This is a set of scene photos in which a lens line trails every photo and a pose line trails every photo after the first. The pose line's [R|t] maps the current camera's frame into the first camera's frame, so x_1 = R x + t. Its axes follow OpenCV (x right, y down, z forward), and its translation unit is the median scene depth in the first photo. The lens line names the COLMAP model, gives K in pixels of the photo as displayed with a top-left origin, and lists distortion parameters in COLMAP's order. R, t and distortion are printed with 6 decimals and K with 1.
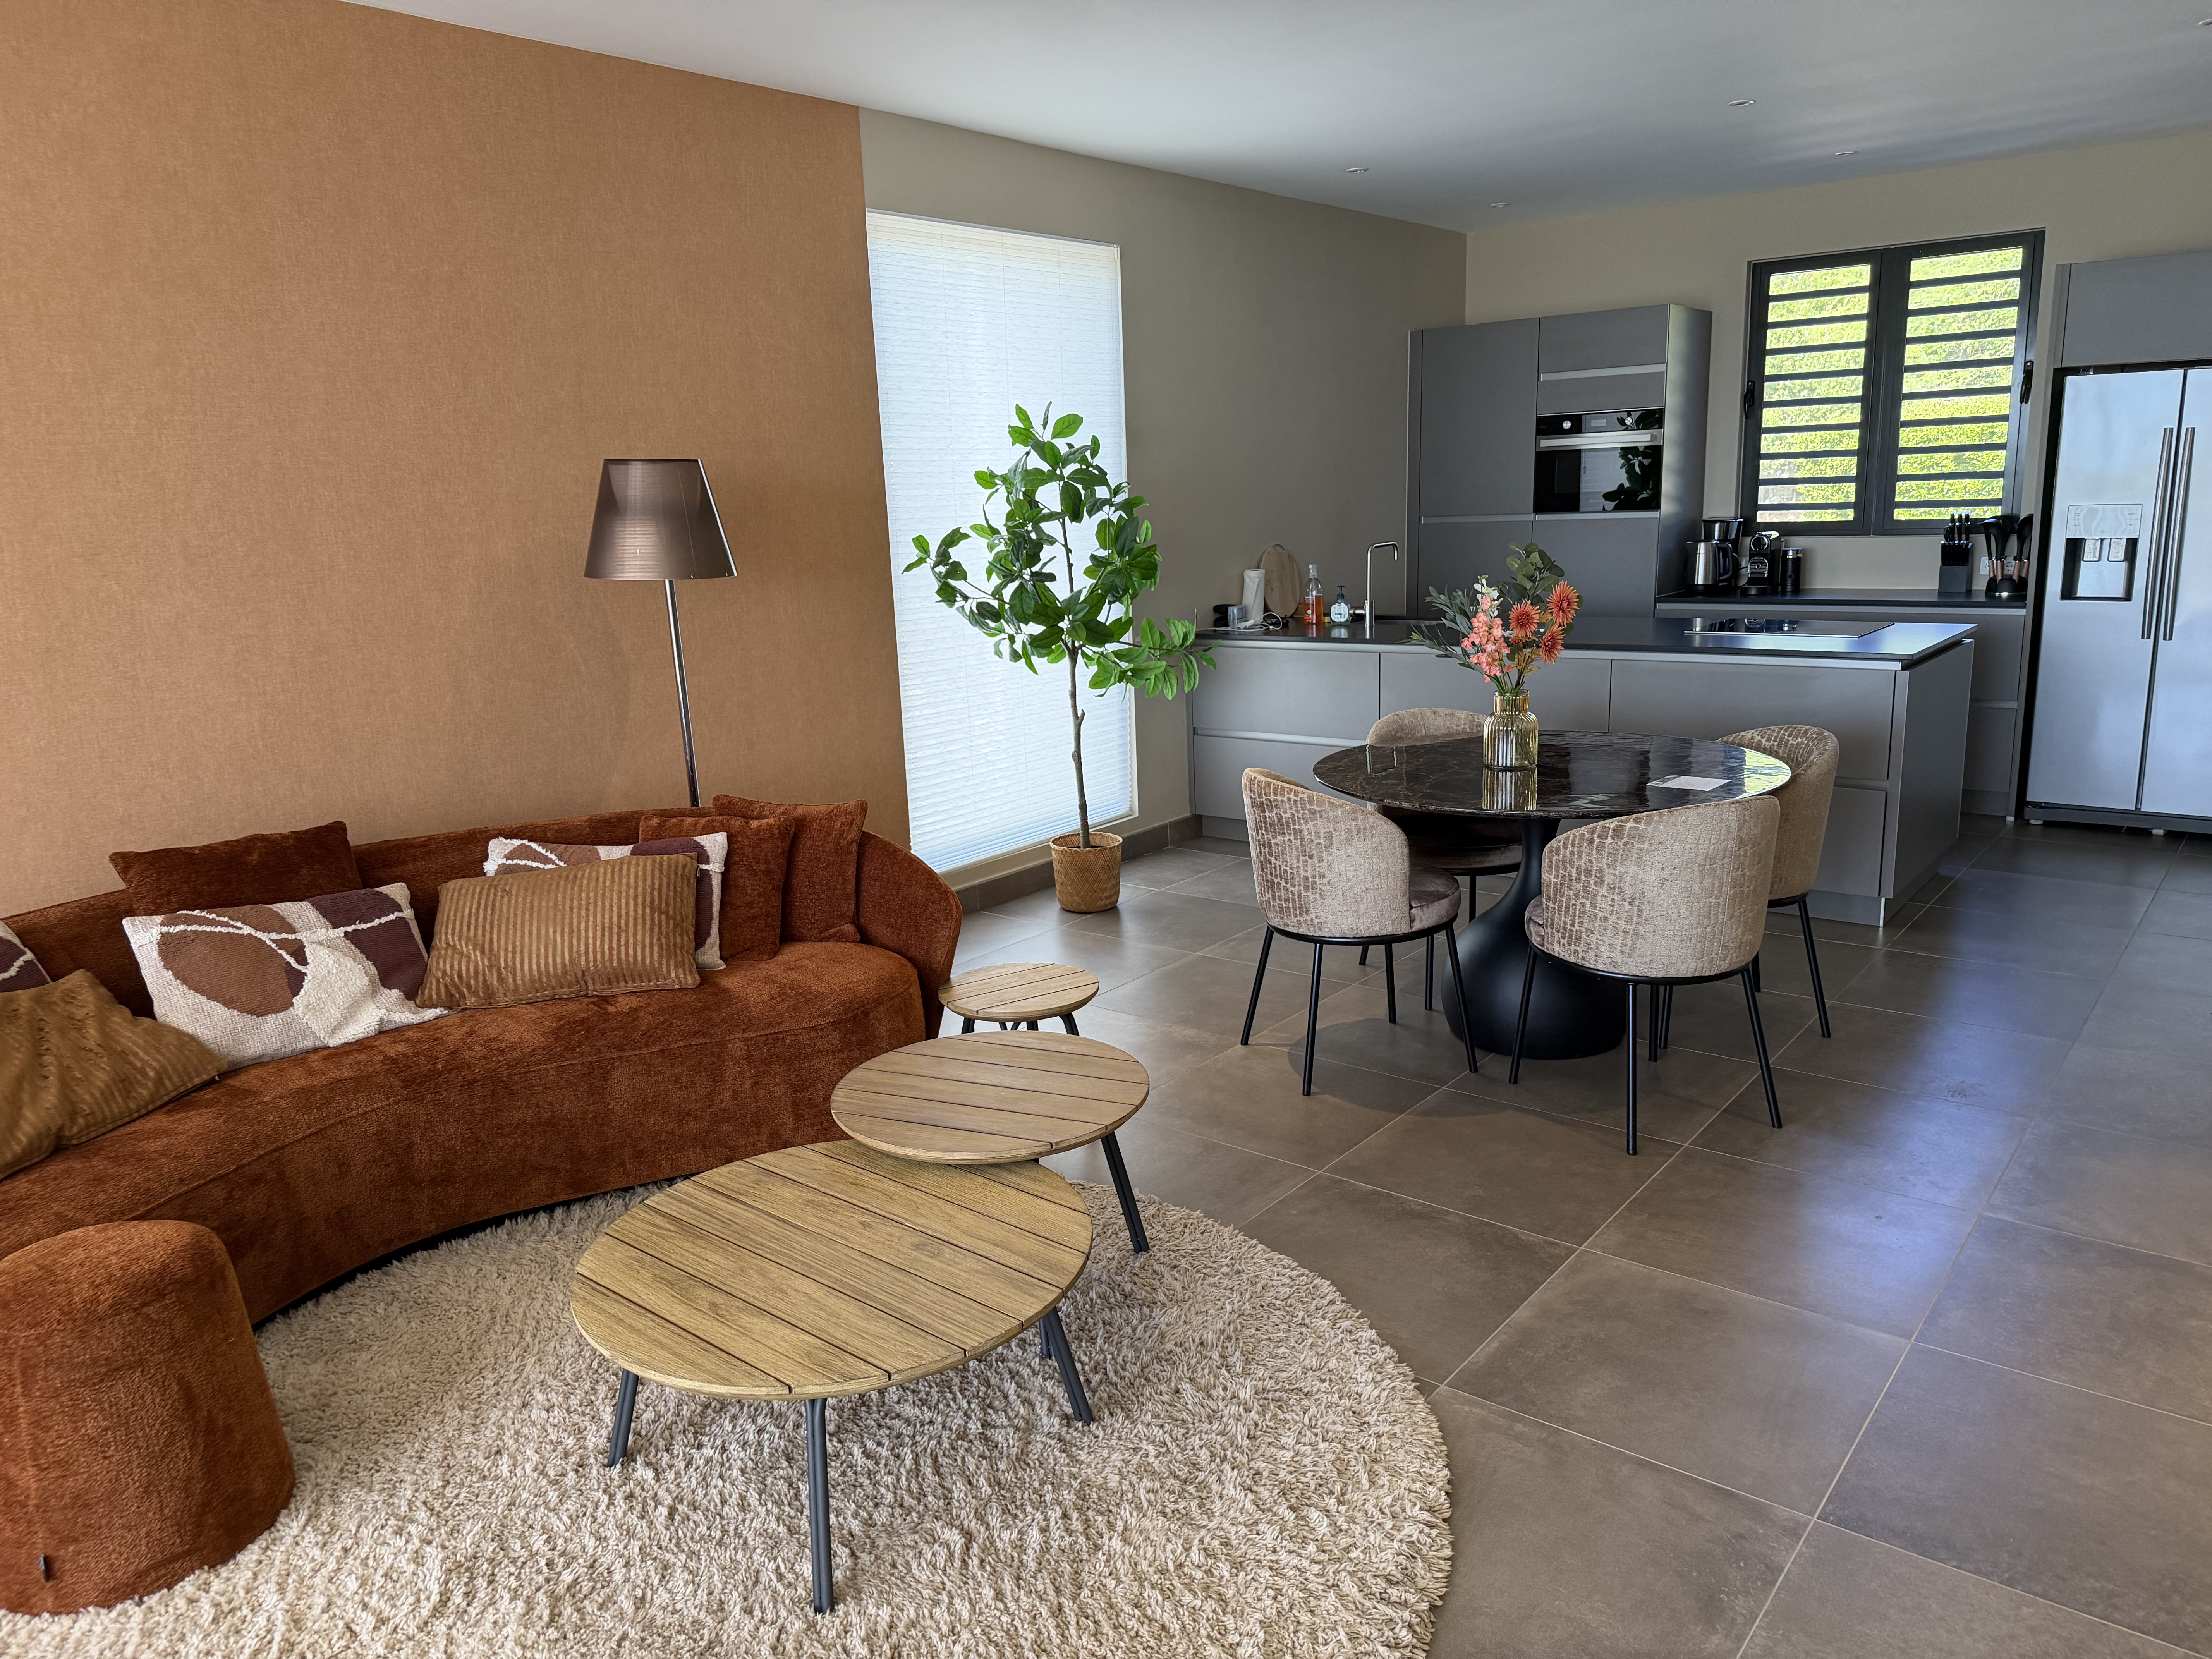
lens RADIAL K [[1549.1, 0, 1102.0], [0, 1549.1, 839.8], [0, 0, 1]] dist [0.063458, -0.080104]
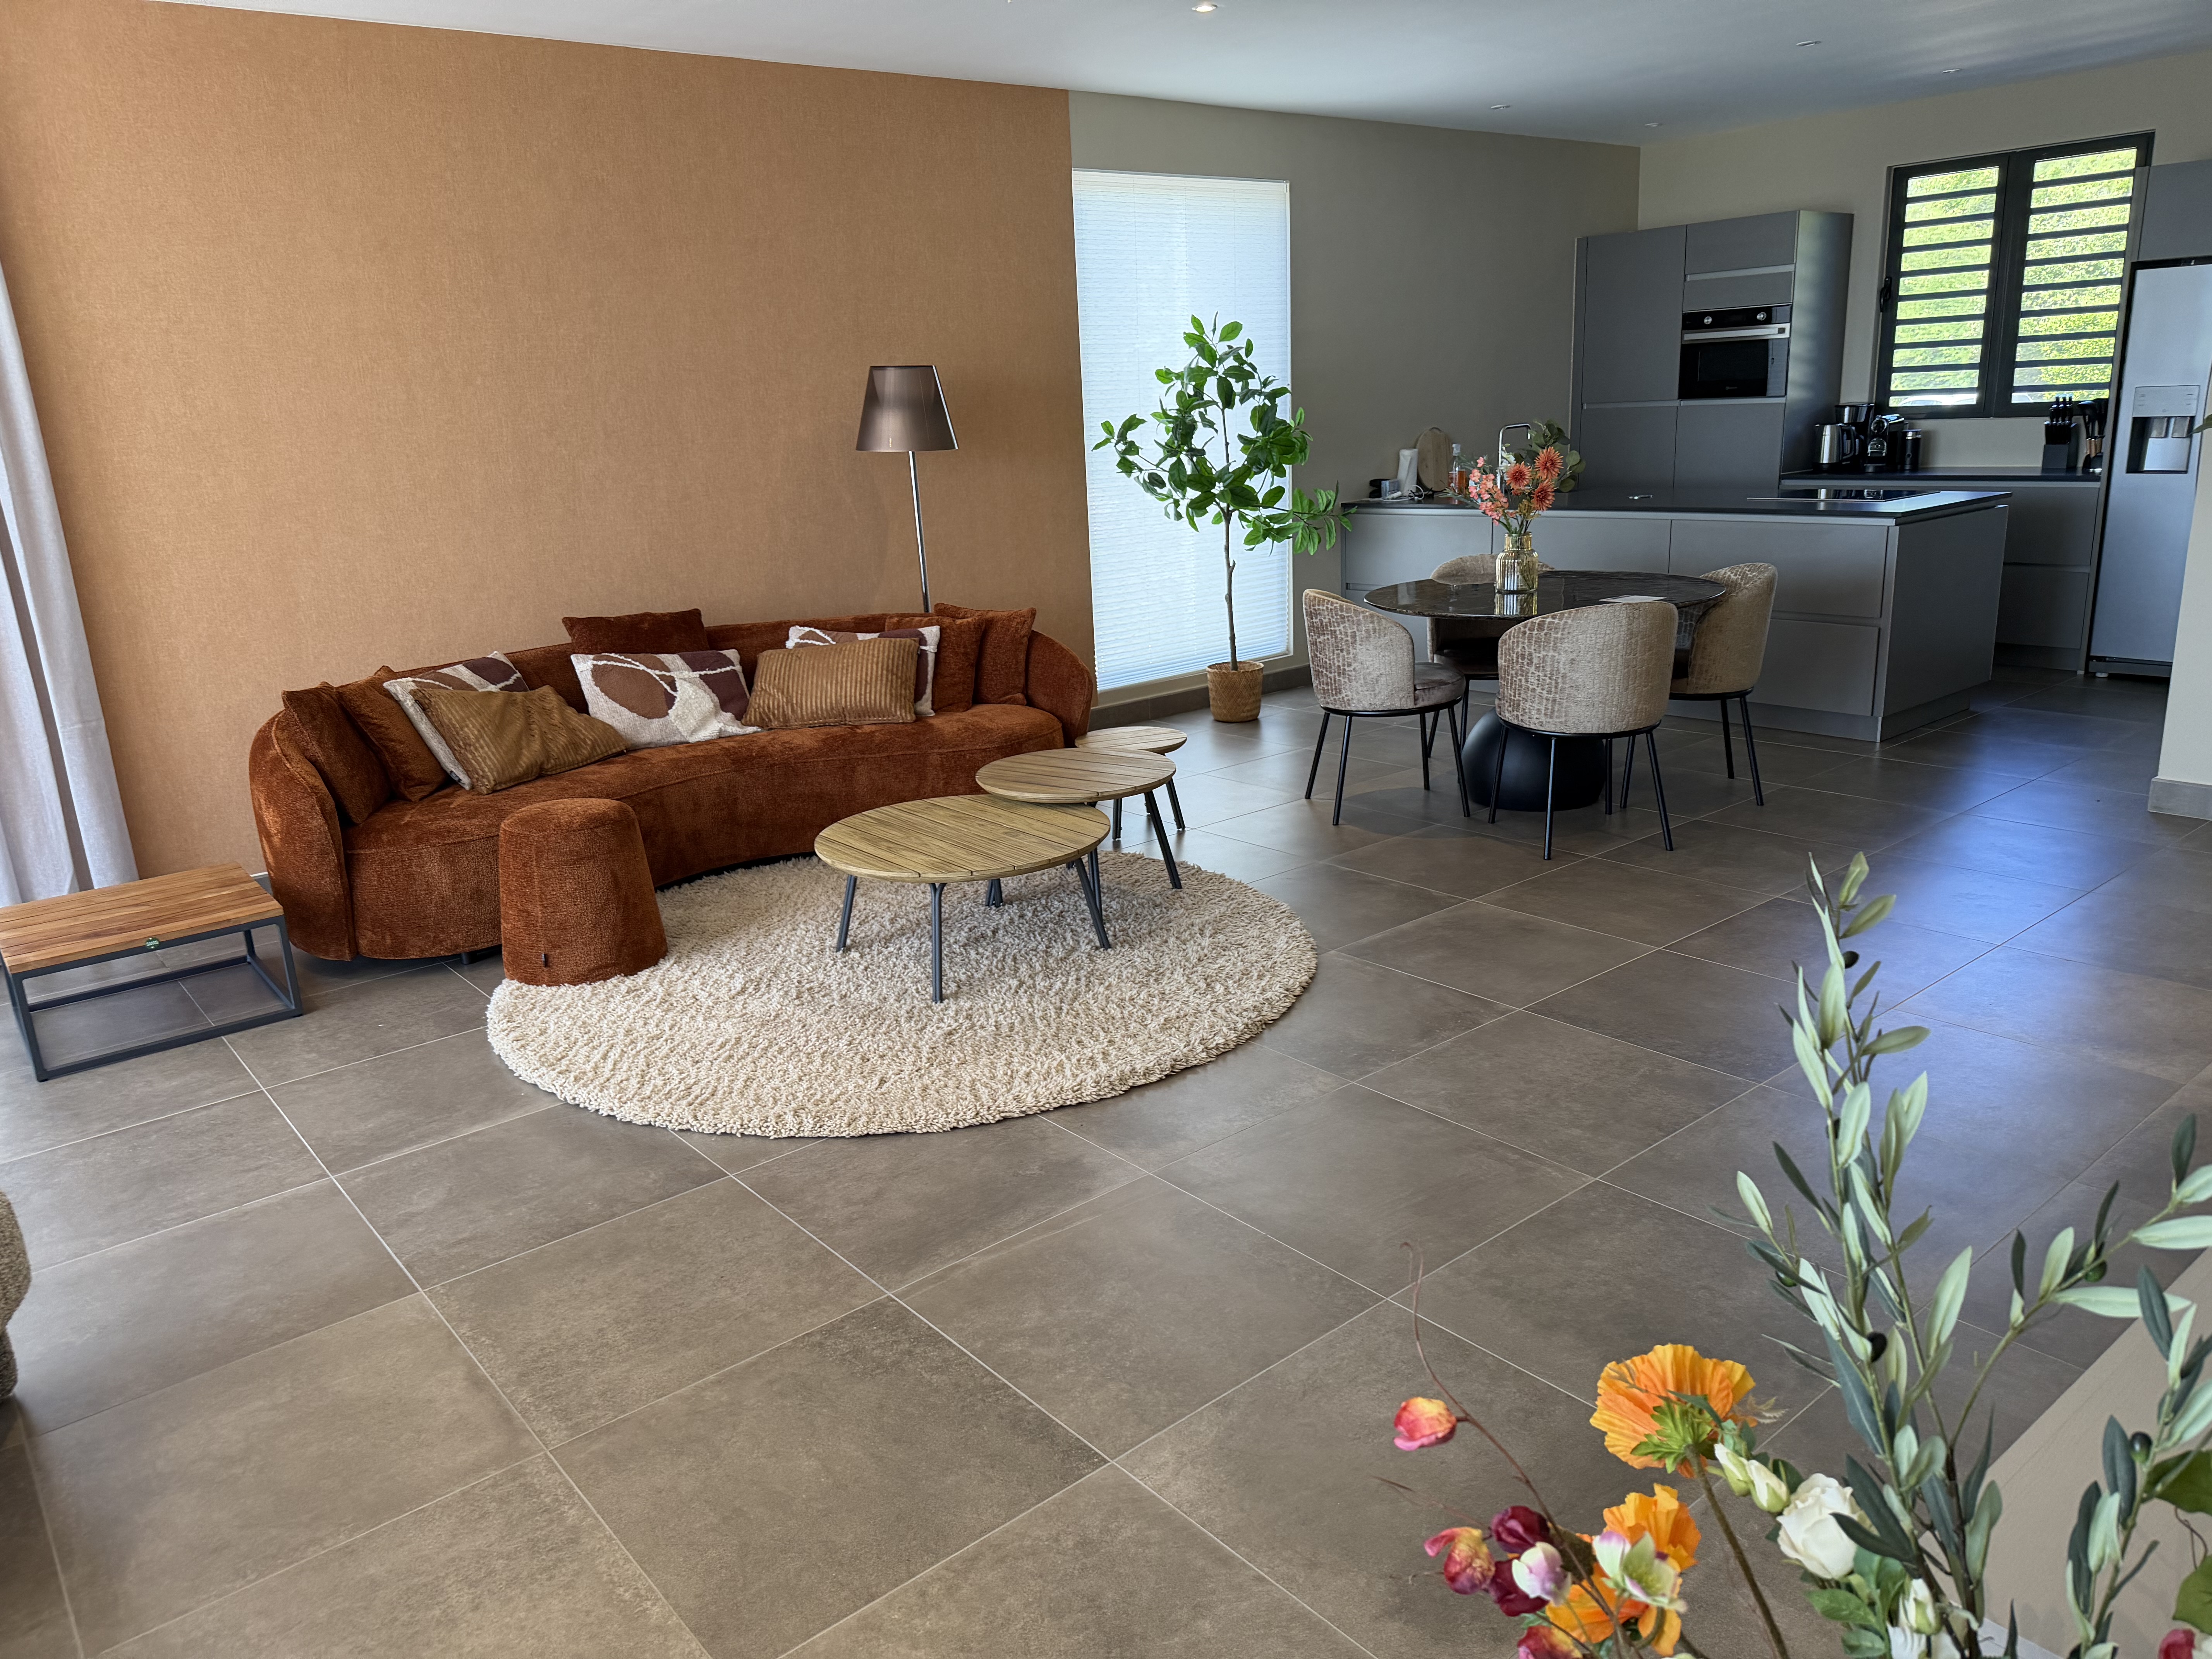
lens RADIAL K [[1549.1, 0, 1097.1], [0, 1549.1, 838.5], [0, 0, 1]] dist [0.063458, -0.080104]
pose [[0.979804, 0.044702, -0.194900, 0.170202], [-0.033229, 0.997539, 0.061744, 0.086897], [0.197181, -0.054021, 0.978878, -0.354280]]
